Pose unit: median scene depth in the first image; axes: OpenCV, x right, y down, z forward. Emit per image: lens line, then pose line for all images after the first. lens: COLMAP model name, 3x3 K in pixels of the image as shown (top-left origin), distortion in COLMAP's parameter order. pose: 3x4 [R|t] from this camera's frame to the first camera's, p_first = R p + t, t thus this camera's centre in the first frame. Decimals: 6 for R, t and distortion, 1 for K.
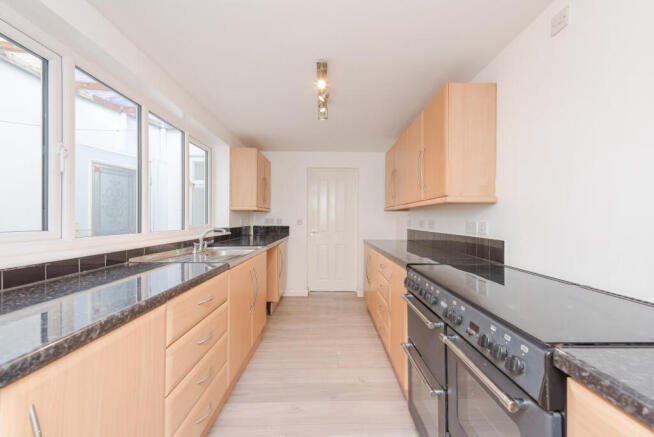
lens RADIAL K [[264.8, 0, 328.0], [0, 264.8, 218.5], [0, 0, 1]] dist [0.007750, -0.000977]
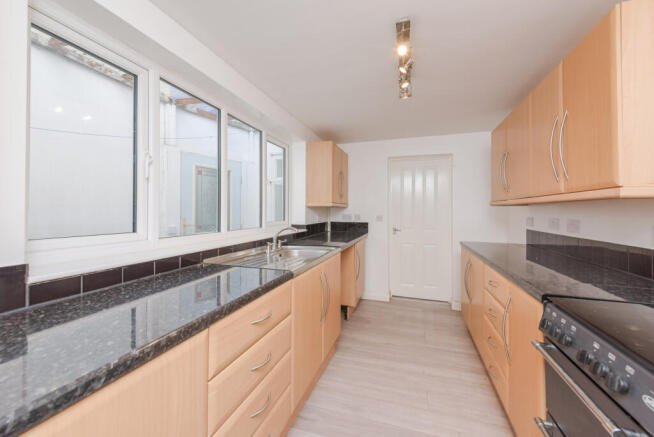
lens RADIAL K [[264.8, 0, 316.7], [0, 264.8, 208.9], [0, 0, 1]] dist [0.007750, -0.000977]
pose [[0.938693, -0.005459, -0.344712, 0.004866], [0.003152, 0.999969, -0.007255, -0.025479], [0.344741, 0.005723, 0.938680, 0.150941]]
